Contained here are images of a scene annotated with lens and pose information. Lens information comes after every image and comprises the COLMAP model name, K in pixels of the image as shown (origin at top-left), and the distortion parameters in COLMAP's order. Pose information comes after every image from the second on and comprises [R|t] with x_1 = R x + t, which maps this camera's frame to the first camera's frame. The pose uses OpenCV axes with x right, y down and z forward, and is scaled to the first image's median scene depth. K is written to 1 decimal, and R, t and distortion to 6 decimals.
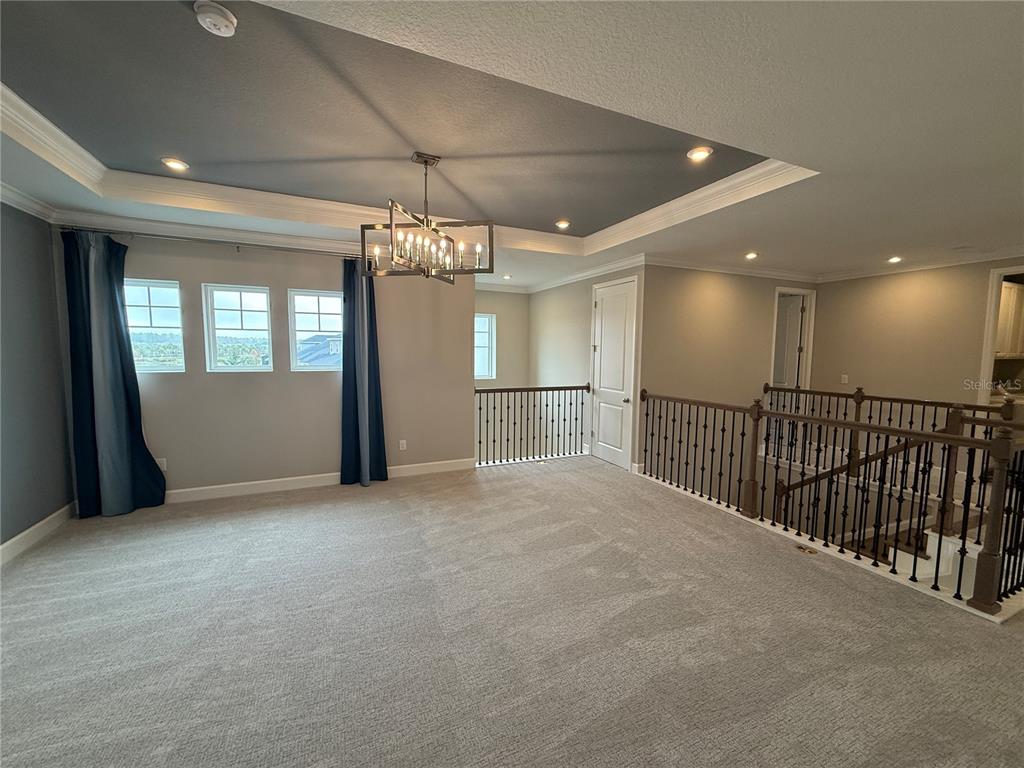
lens RADIAL K [[408.9, 0, 512.9], [0, 408.9, 384.9], [0, 0, 1]] dist [-0.003443, -0.000034]
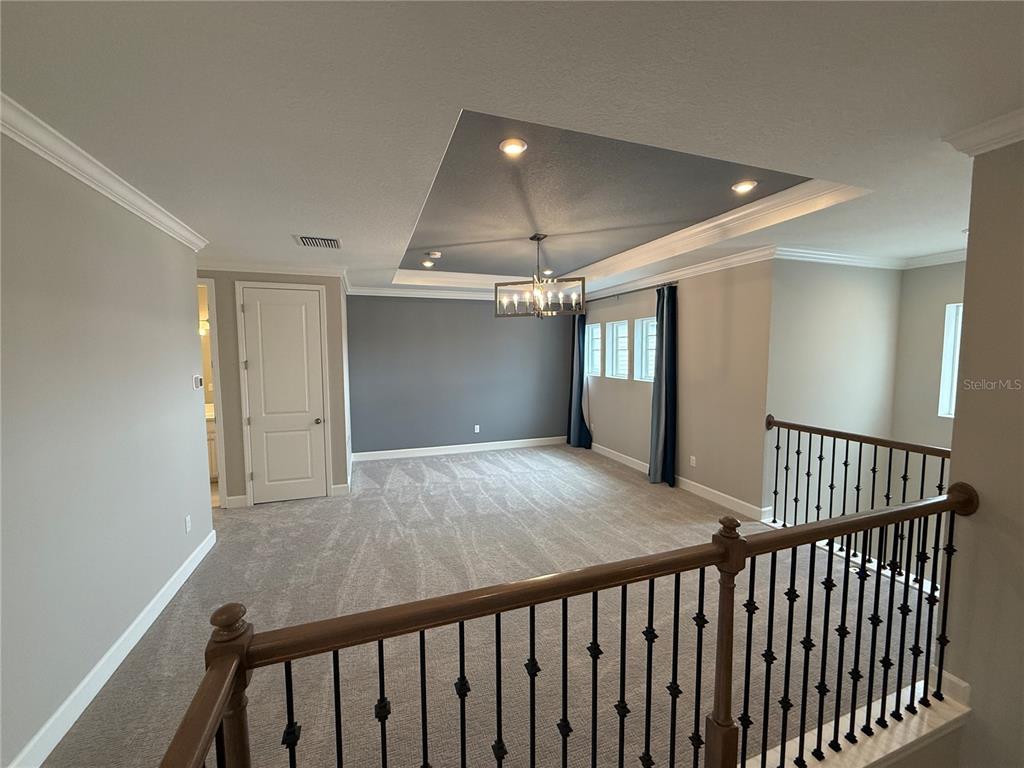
lens RADIAL K [[408.9, 0, 512.4], [0, 408.9, 383.0], [0, 0, 1]] dist [-0.003443, -0.000034]
pose [[-0.076789, 0.064489, -0.994960, 0.842846], [-0.086767, 0.993688, 0.071103, -0.084482], [0.993265, 0.091790, -0.070708, 0.696157]]
